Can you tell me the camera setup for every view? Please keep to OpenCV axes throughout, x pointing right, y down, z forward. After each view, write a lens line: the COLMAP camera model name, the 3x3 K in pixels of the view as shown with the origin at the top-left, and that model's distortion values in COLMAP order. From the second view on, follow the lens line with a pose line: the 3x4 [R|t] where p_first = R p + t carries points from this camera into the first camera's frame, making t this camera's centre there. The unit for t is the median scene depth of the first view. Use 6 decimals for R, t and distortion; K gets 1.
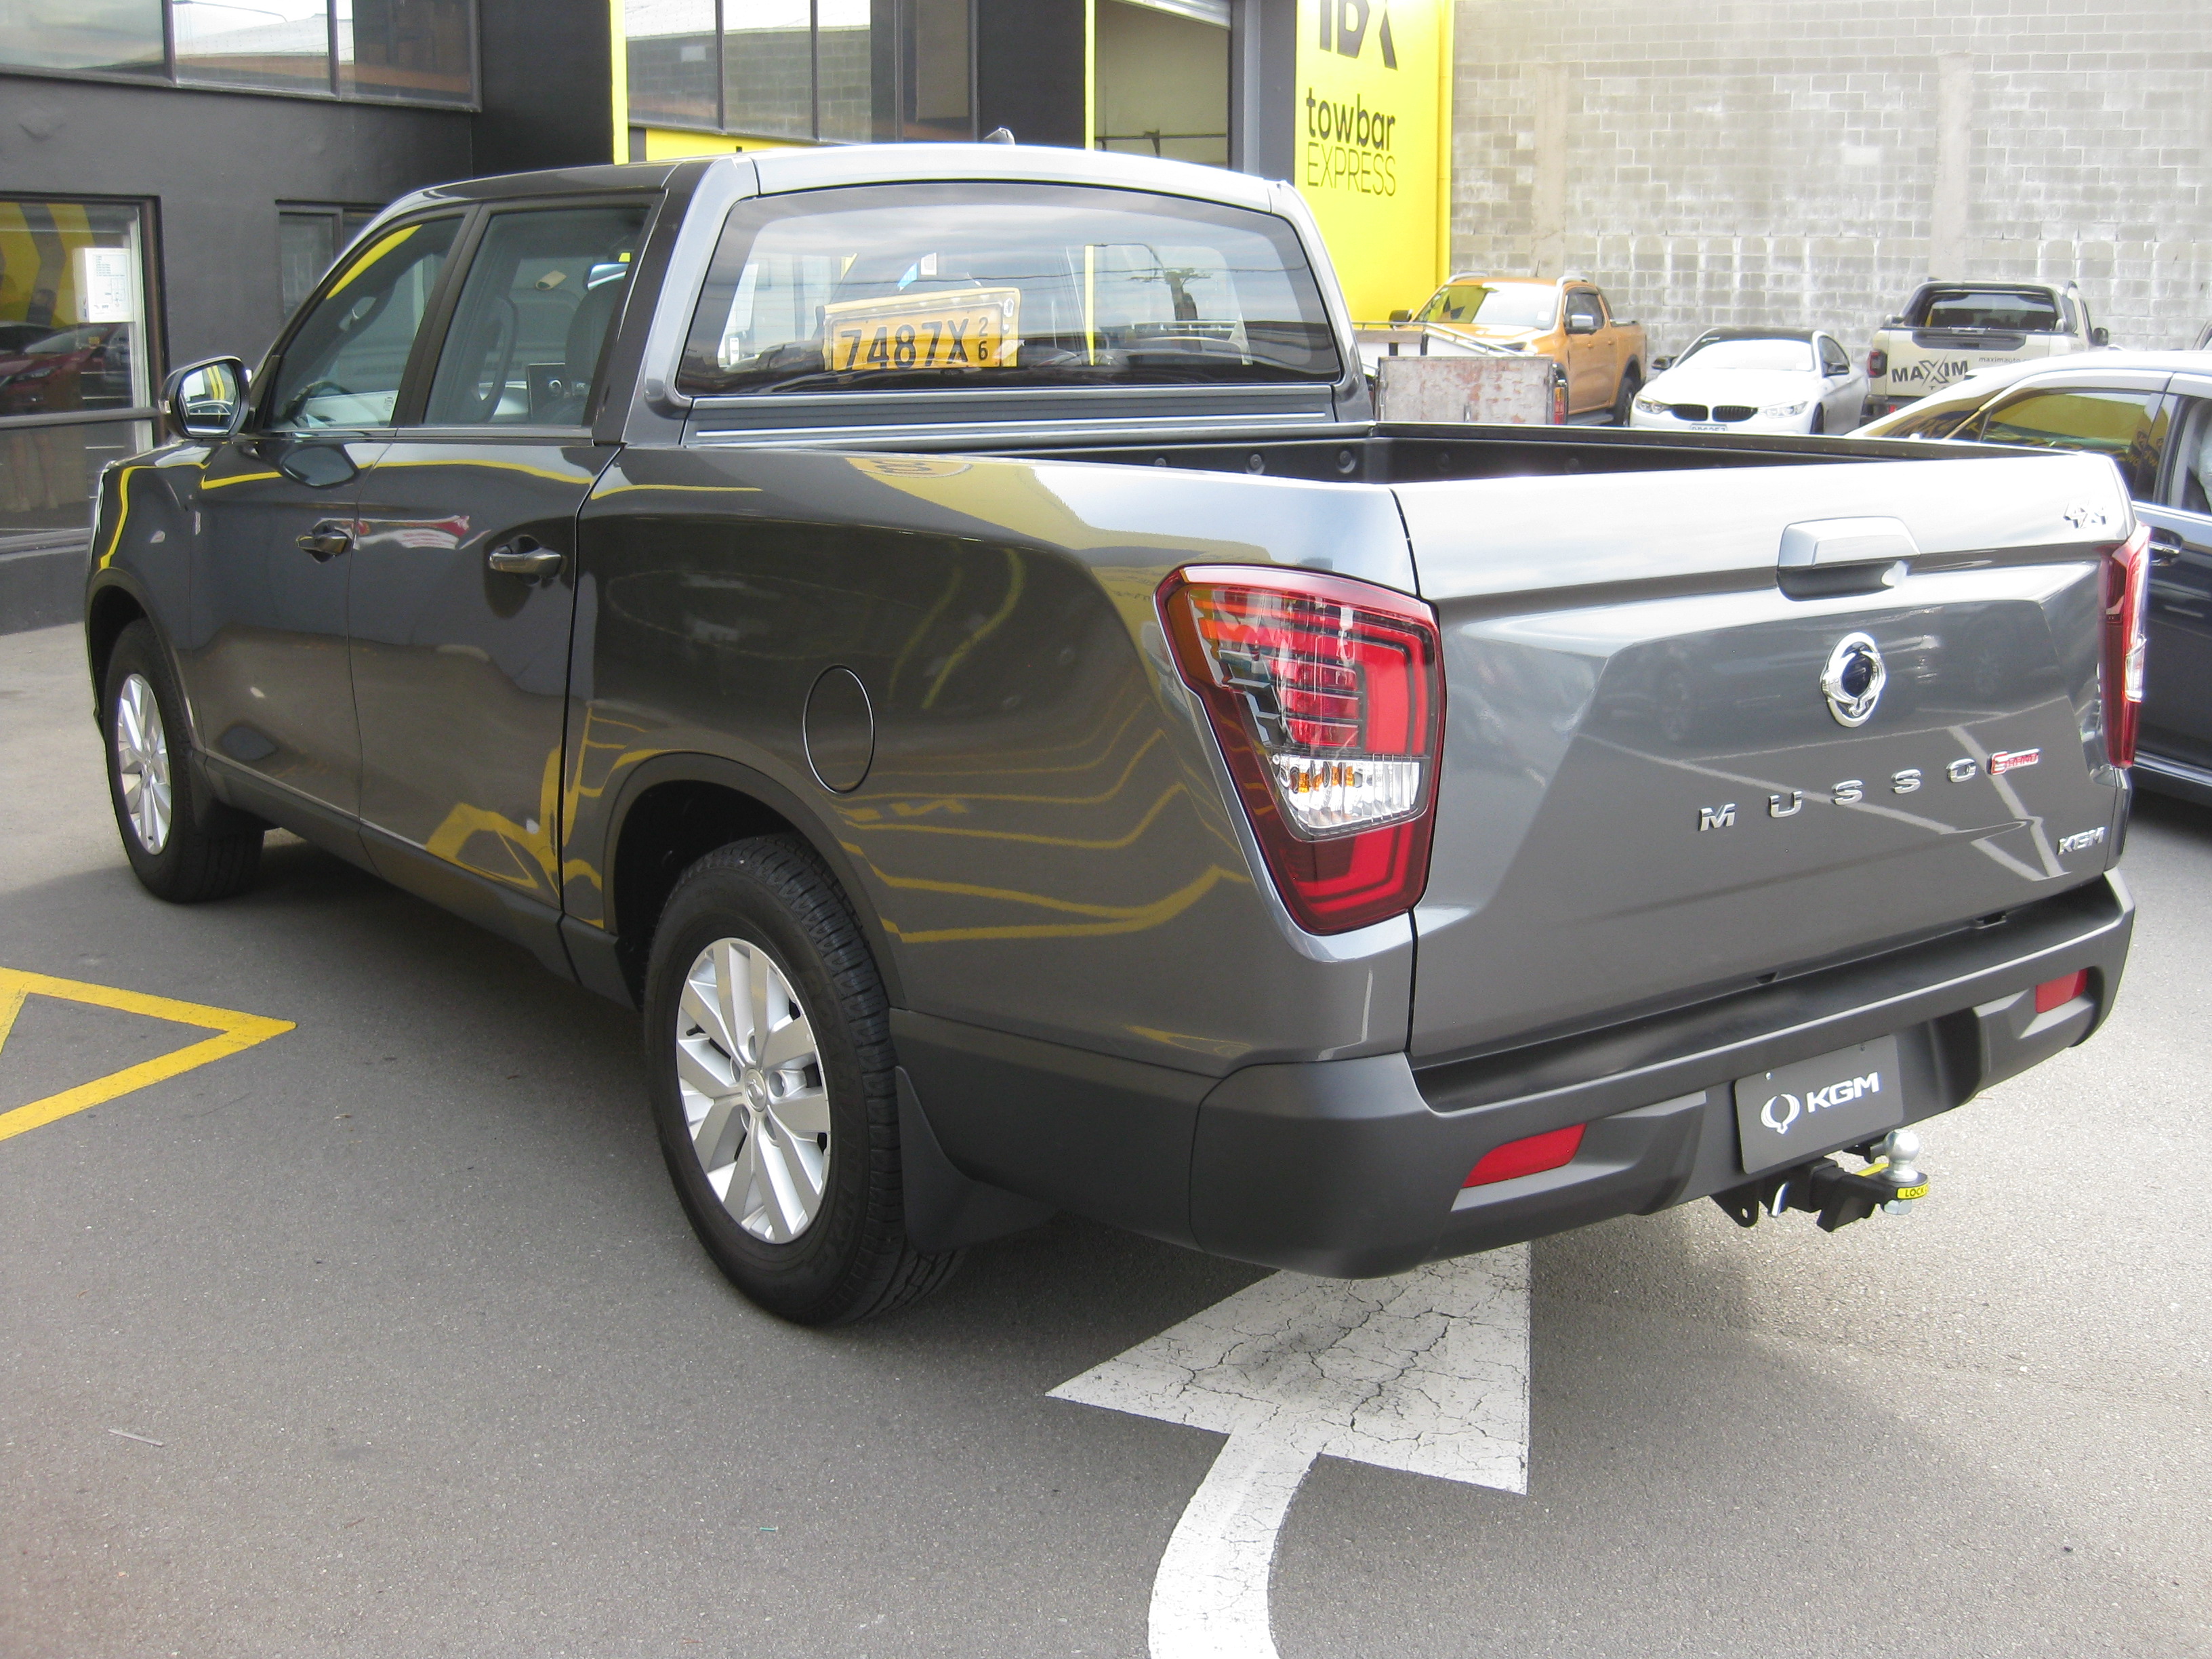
lens RADIAL K [[2423.2, 0, 1106.0], [0, 2423.2, 829.5], [0, 0, 1]] dist [-0.183503, 0.159261]
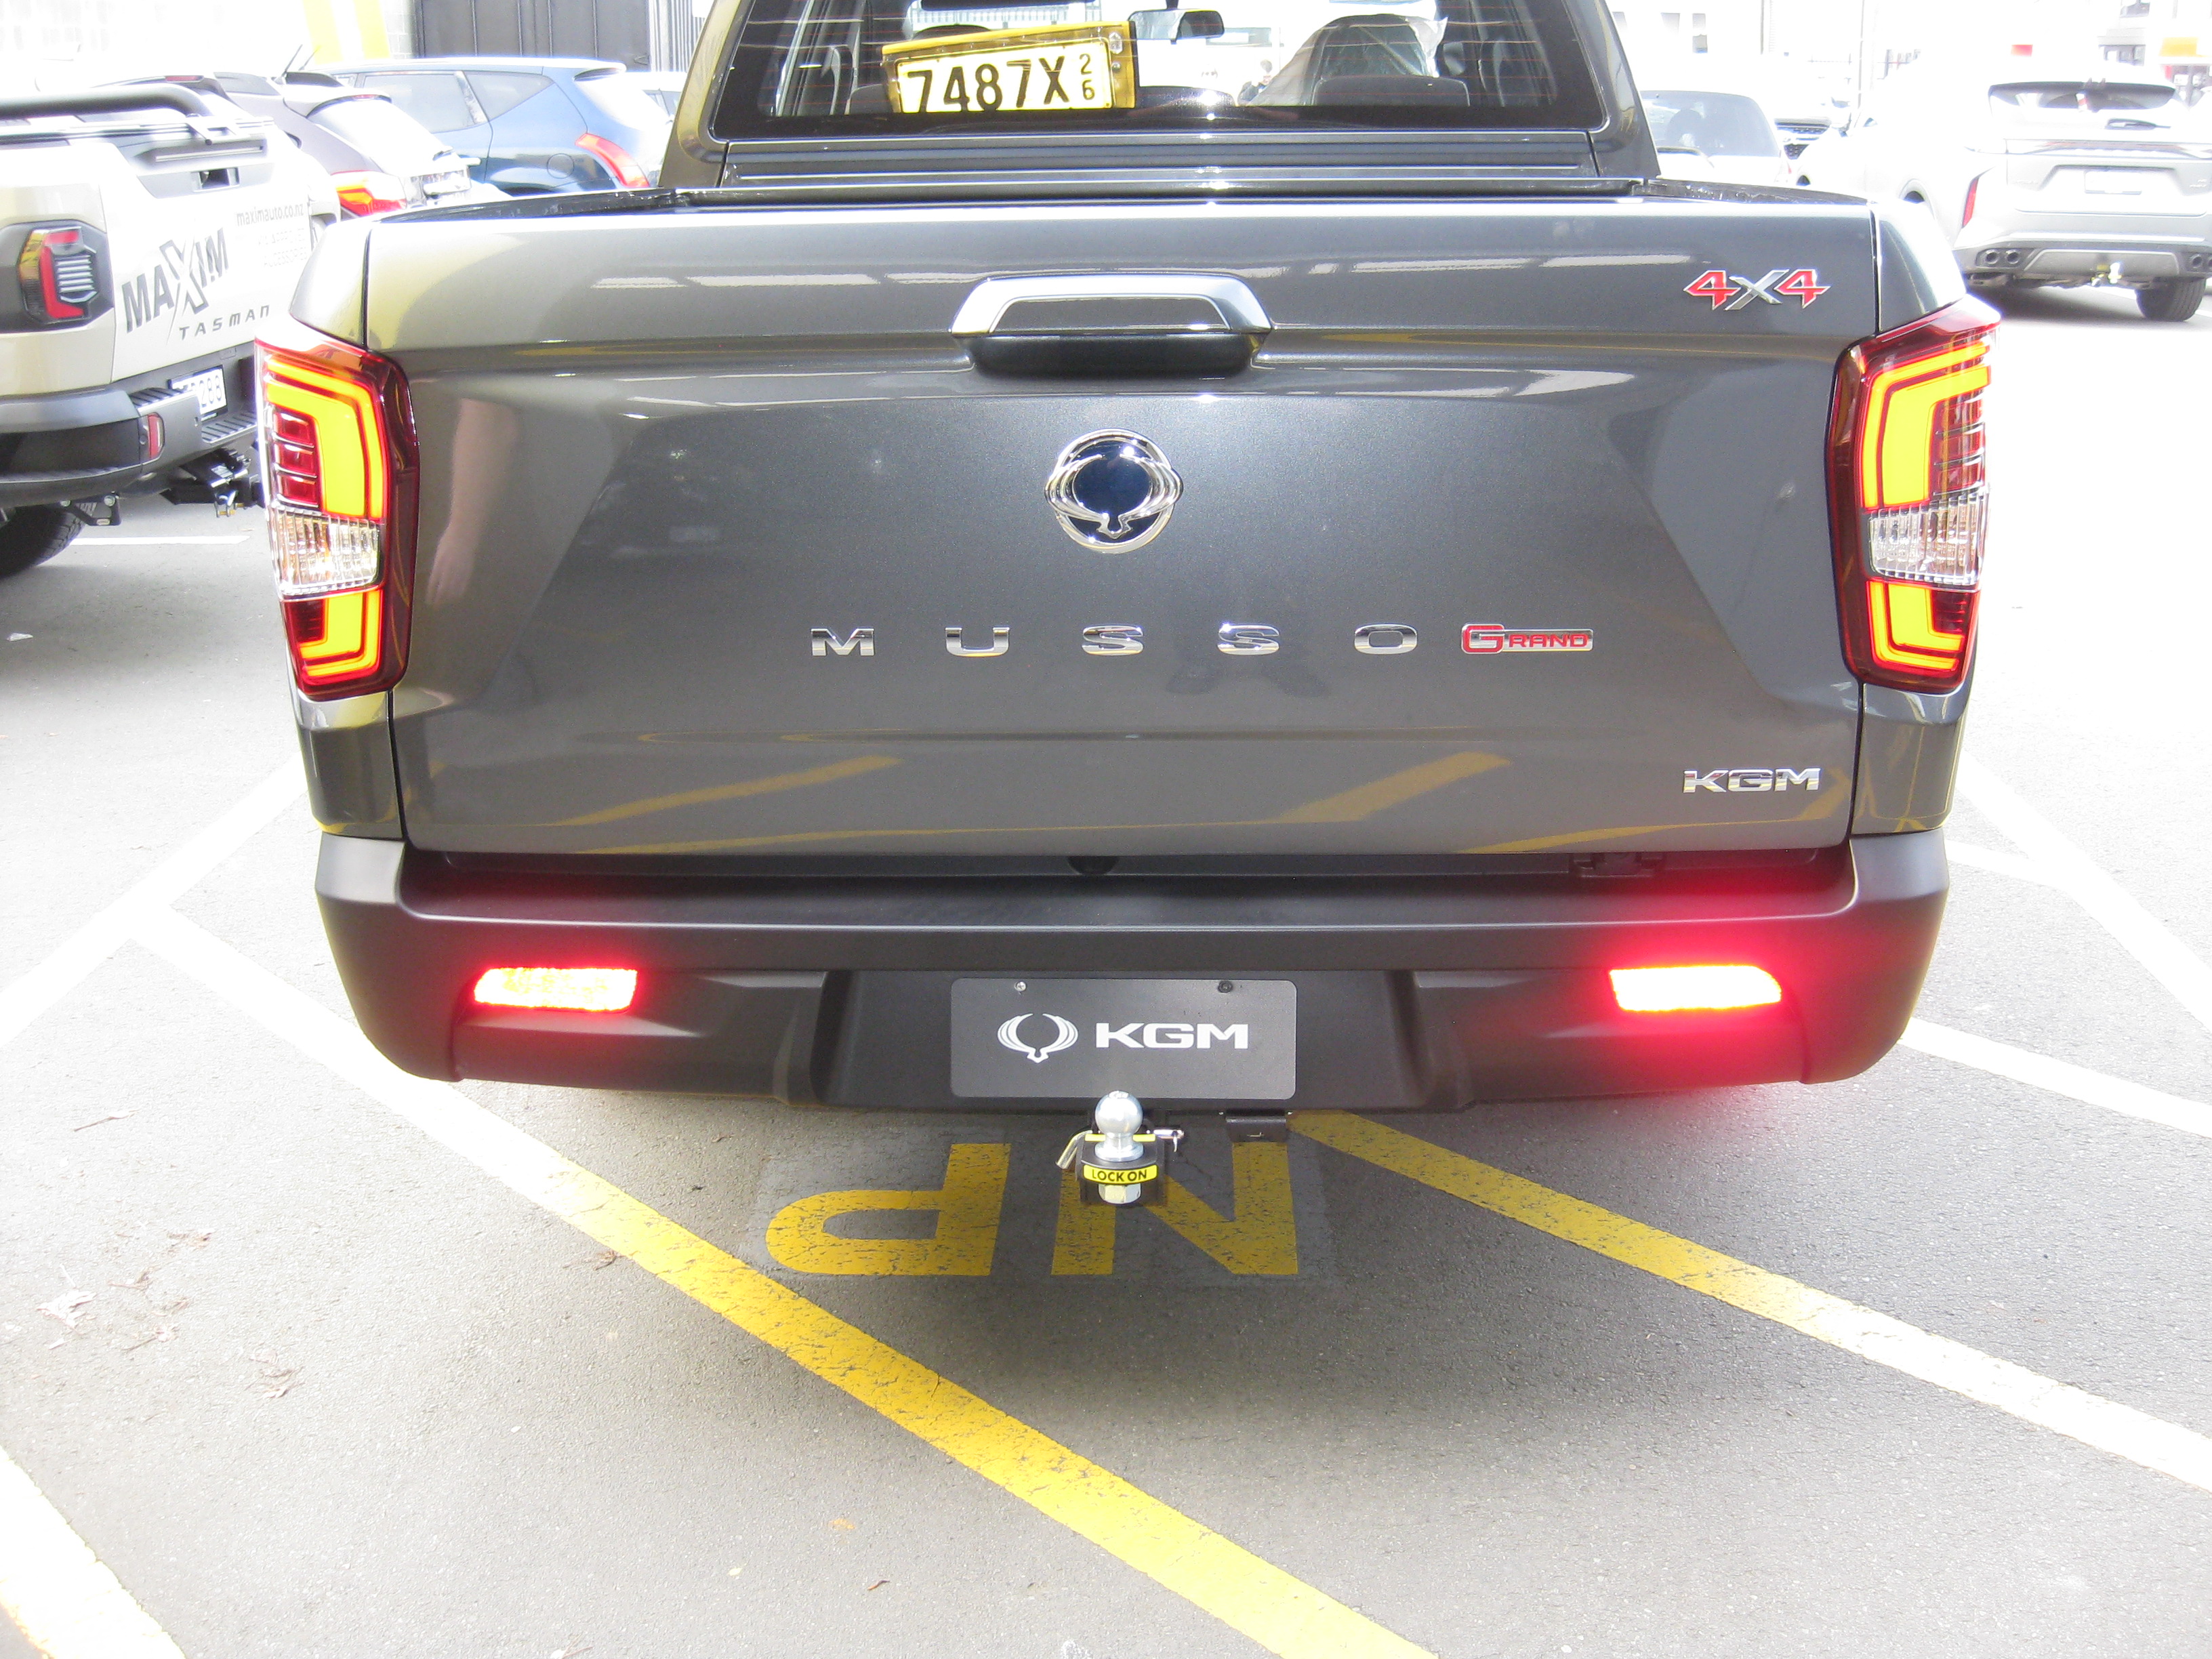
lens RADIAL K [[2423.2, 0, 1106.0], [0, 2423.2, 829.5], [0, 0, 1]] dist [-0.183503, 0.159261]
pose [[0.768250, 0.172665, -0.616424, 0.767403], [-0.115527, 0.984522, 0.131791, -0.055665], [0.629639, -0.030035, 0.776307, 0.386352]]
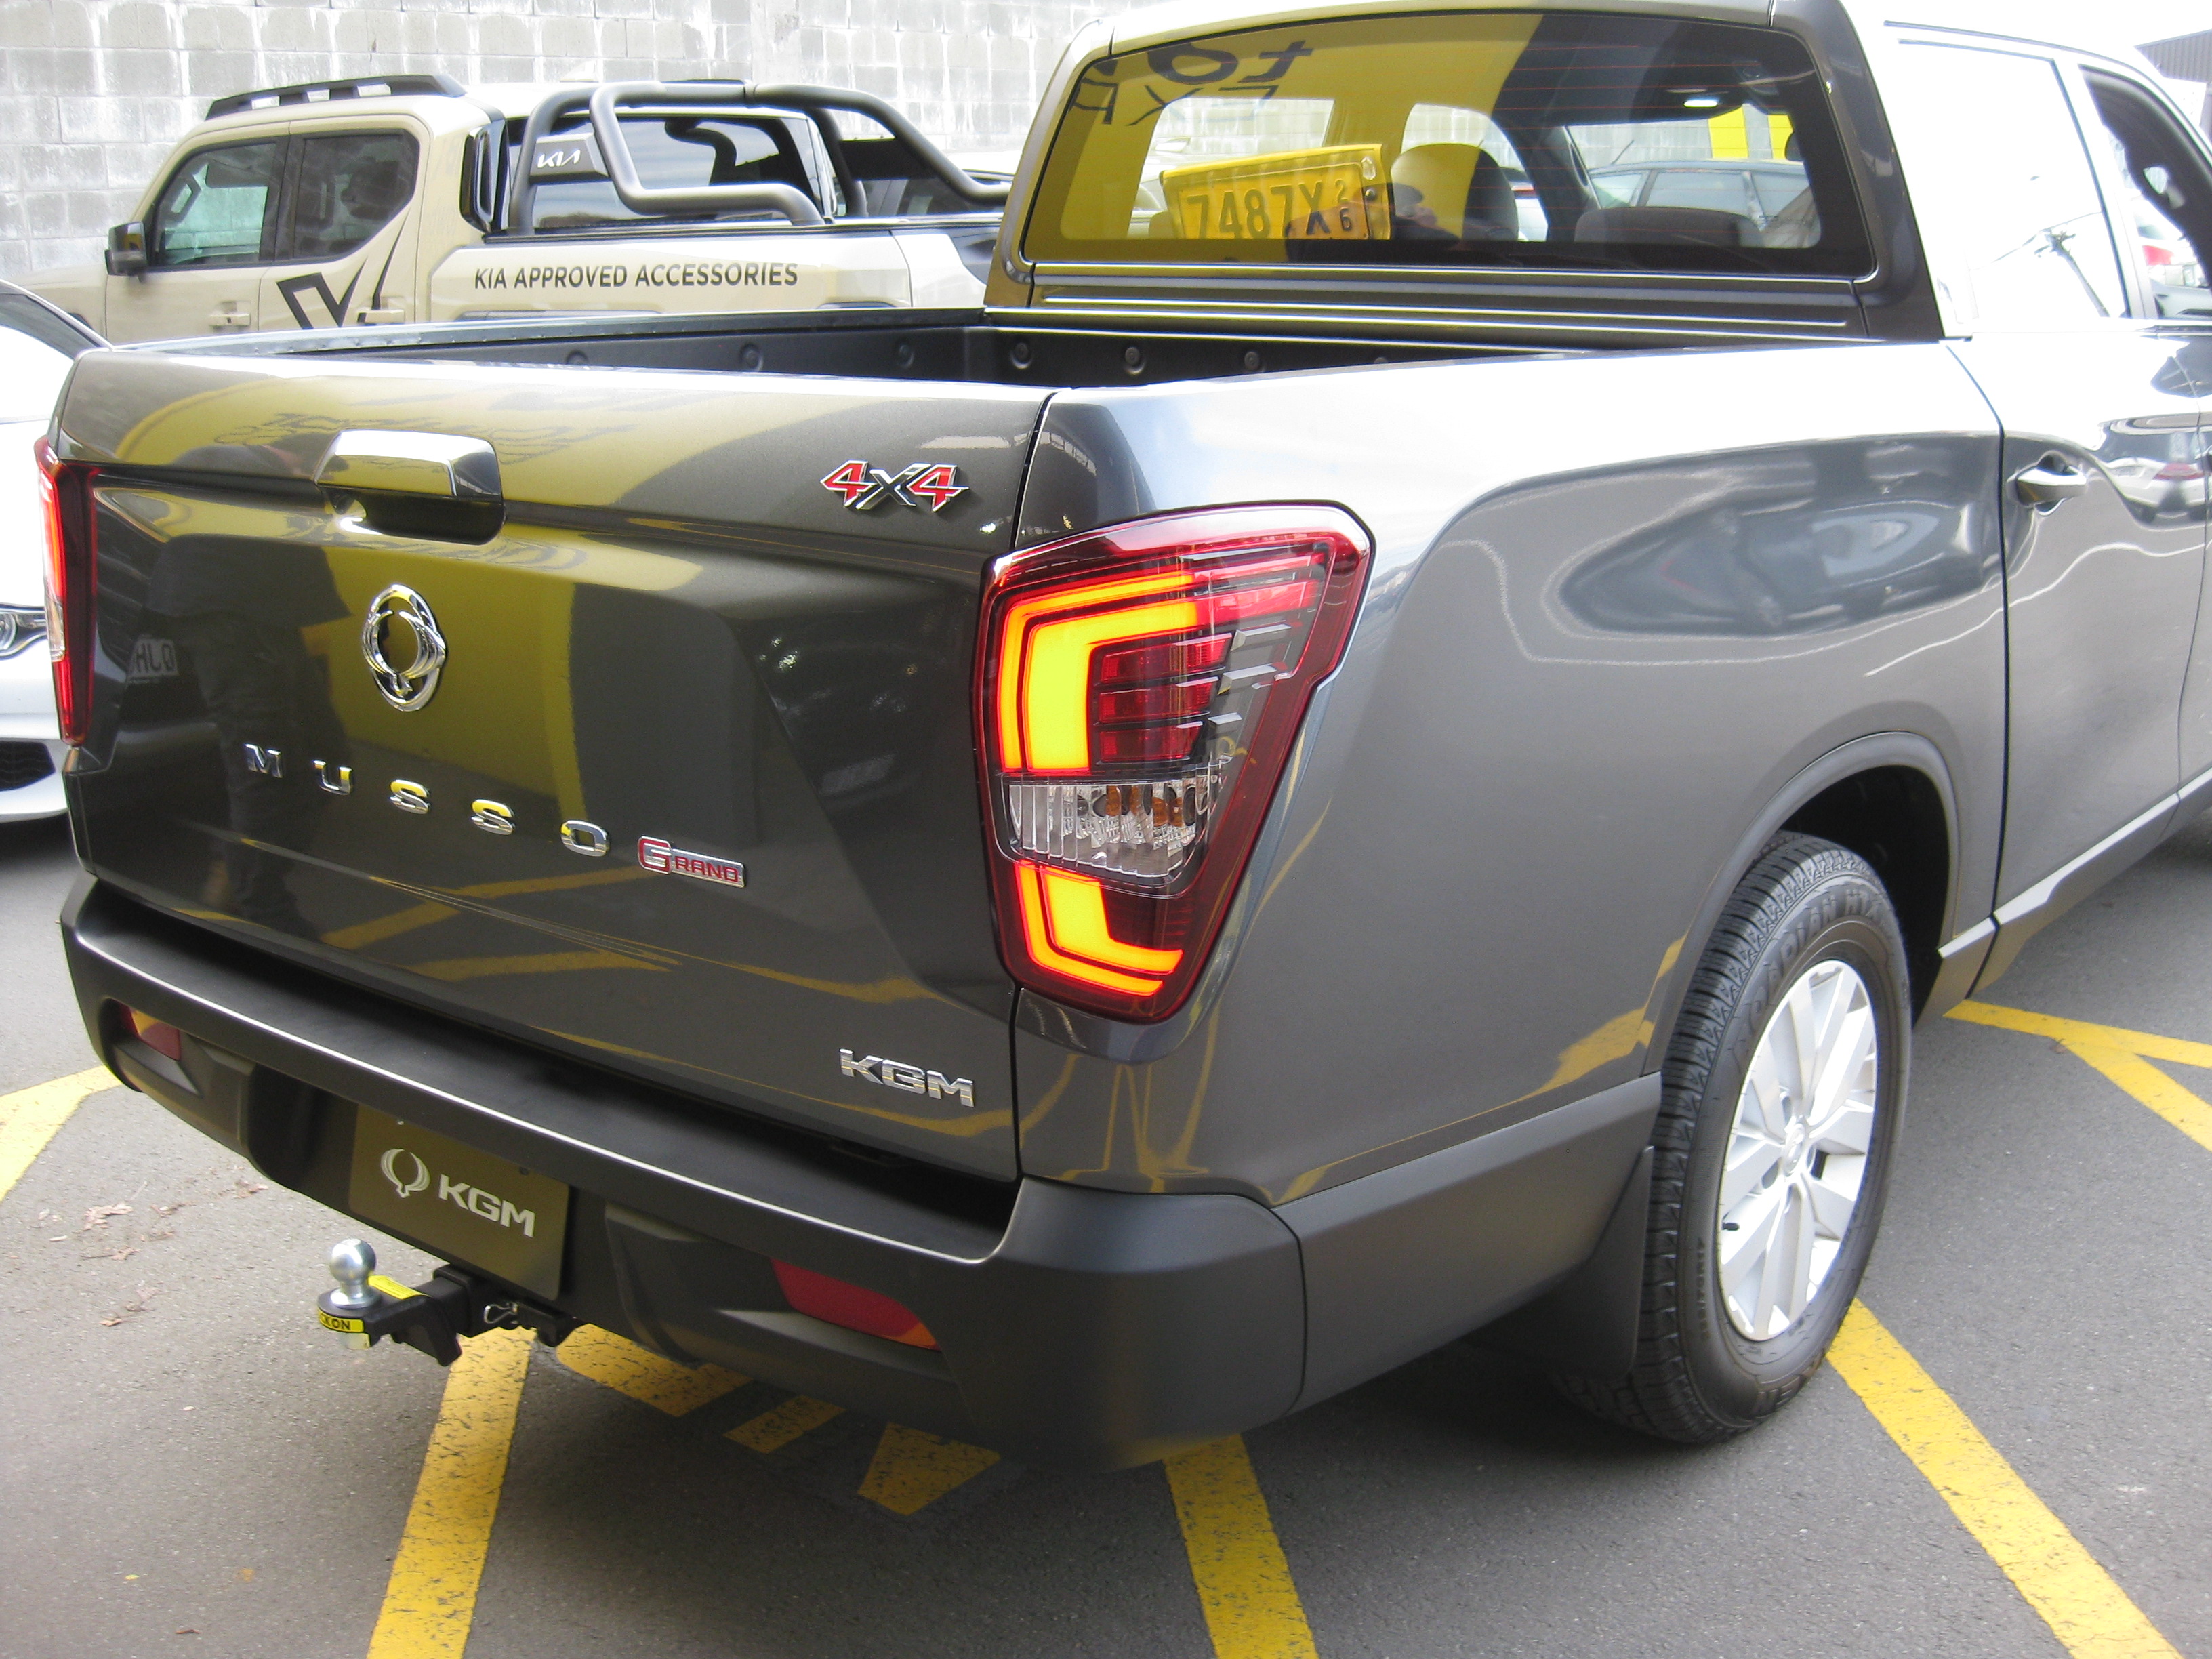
lens RADIAL K [[2423.2, 0, 1106.0], [0, 2423.2, 829.5], [0, 0, 1]] dist [-0.183503, 0.159261]
pose [[0.239340, 0.237751, -0.941377, 1.045749], [-0.192953, 0.961865, 0.193868, -0.189331], [0.951570, 0.135242, 0.276088, 0.968660]]
